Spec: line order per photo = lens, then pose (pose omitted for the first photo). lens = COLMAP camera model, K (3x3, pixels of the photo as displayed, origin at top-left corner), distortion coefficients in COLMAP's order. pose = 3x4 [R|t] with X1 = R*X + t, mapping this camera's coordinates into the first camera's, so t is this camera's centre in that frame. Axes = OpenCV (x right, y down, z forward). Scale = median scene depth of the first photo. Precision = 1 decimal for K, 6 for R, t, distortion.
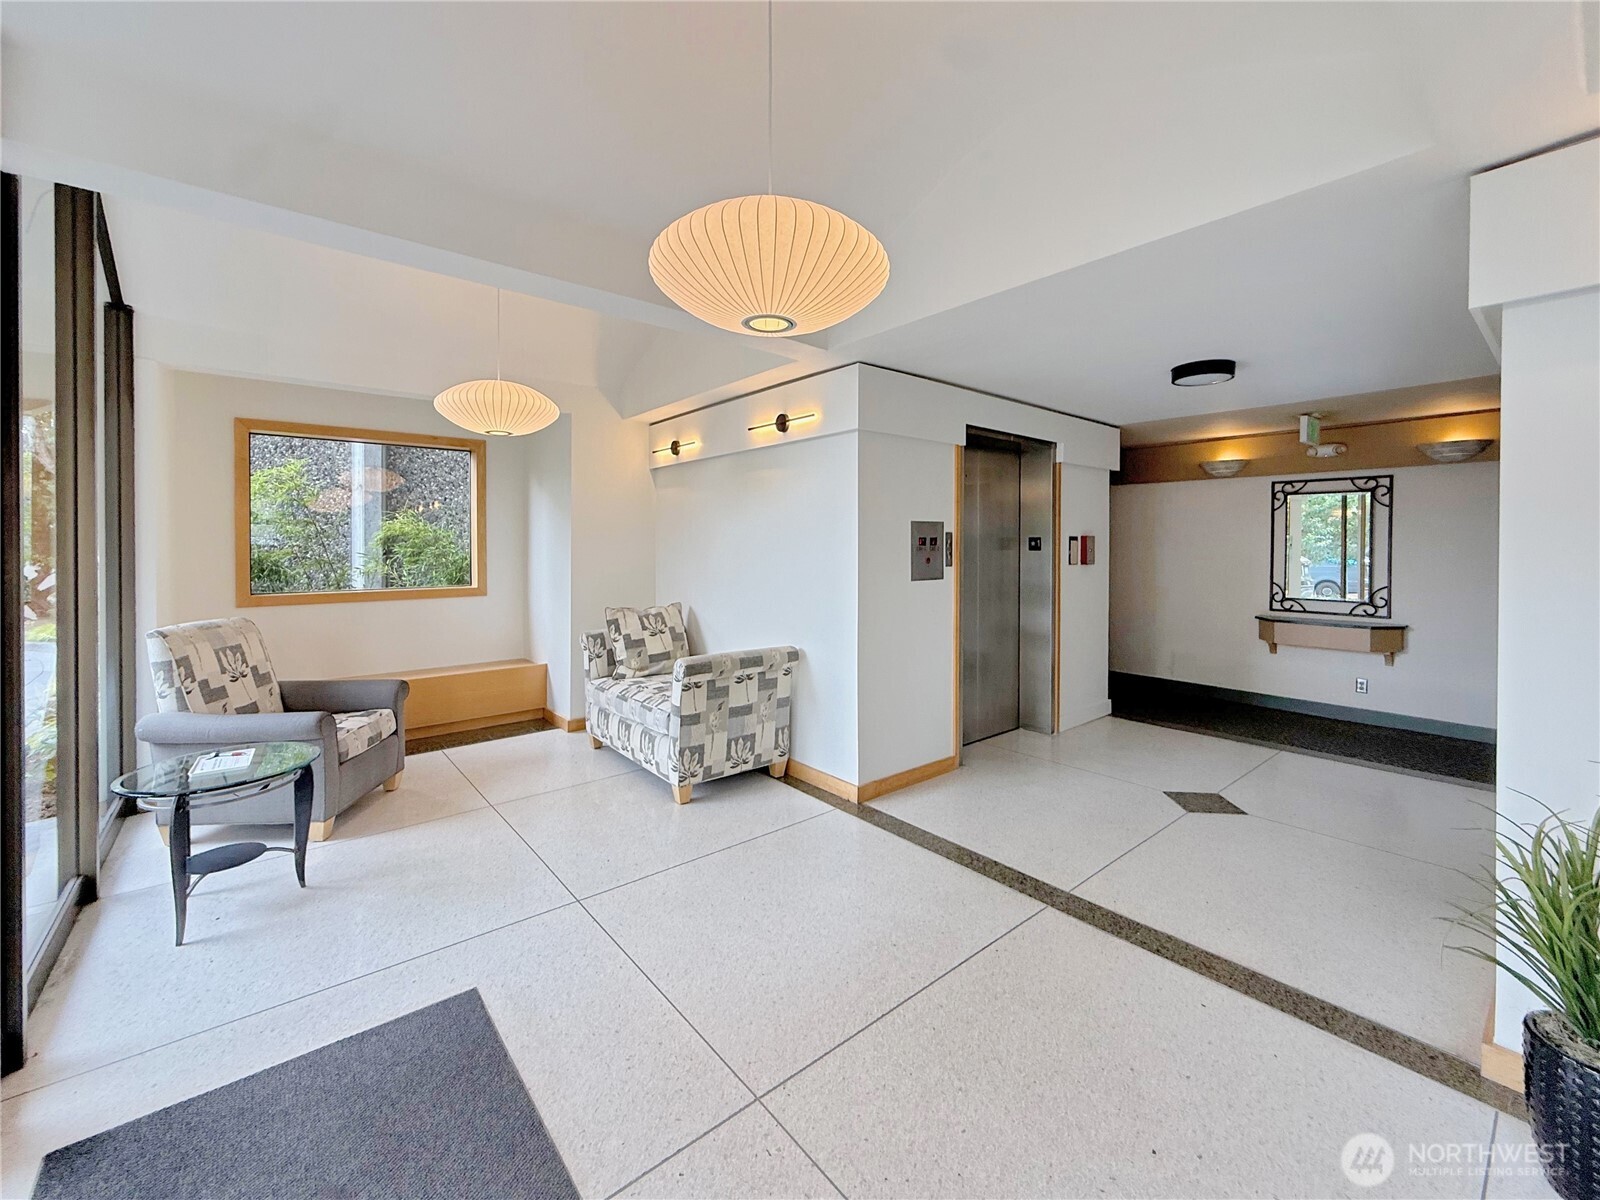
lens RADIAL K [[655.8, 0, 797.6], [0, 655.8, 610.7], [0, 0, 1]] dist [-0.001733, -0.000775]
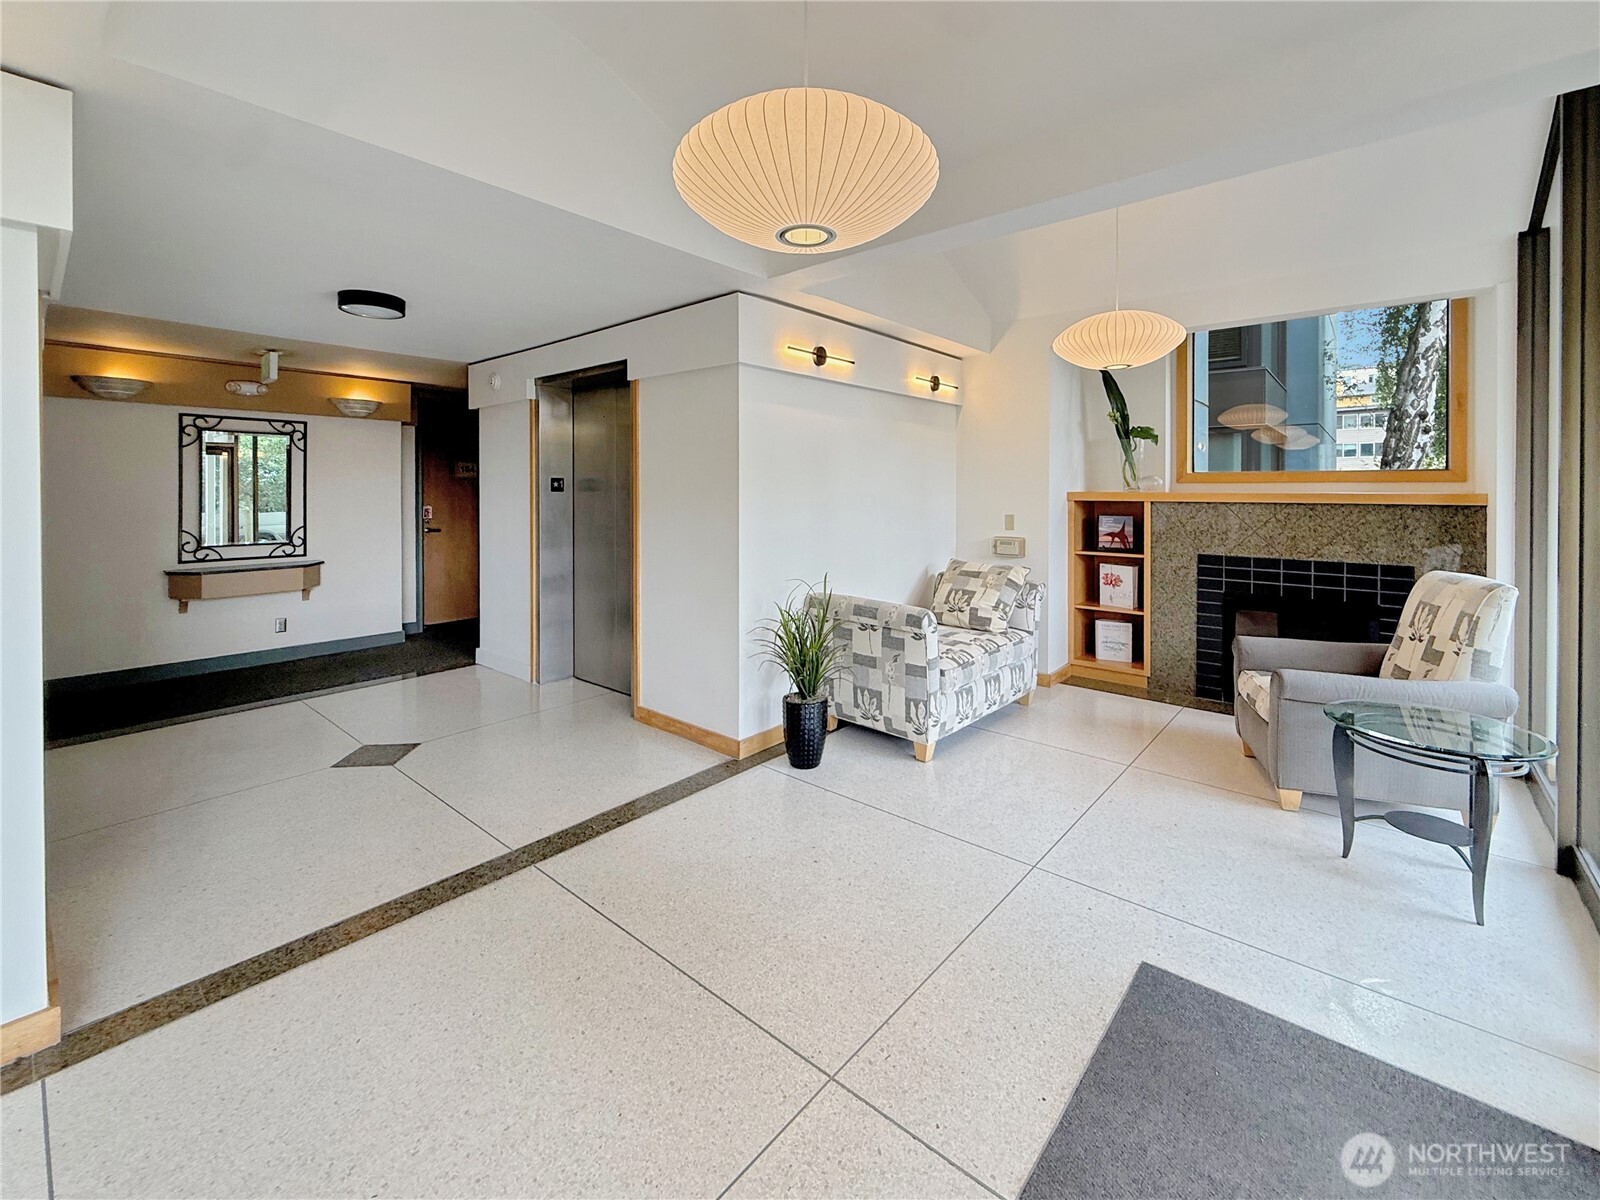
lens RADIAL K [[655.8, 0, 798.9], [0, 655.8, 589.0], [0, 0, 1]] dist [-0.001733, -0.000775]
pose [[-0.166548, -0.150116, 0.974539, -0.293529], [0.095070, 0.981294, 0.167404, -0.038247], [-0.981440, 0.120530, -0.149161, 0.371923]]
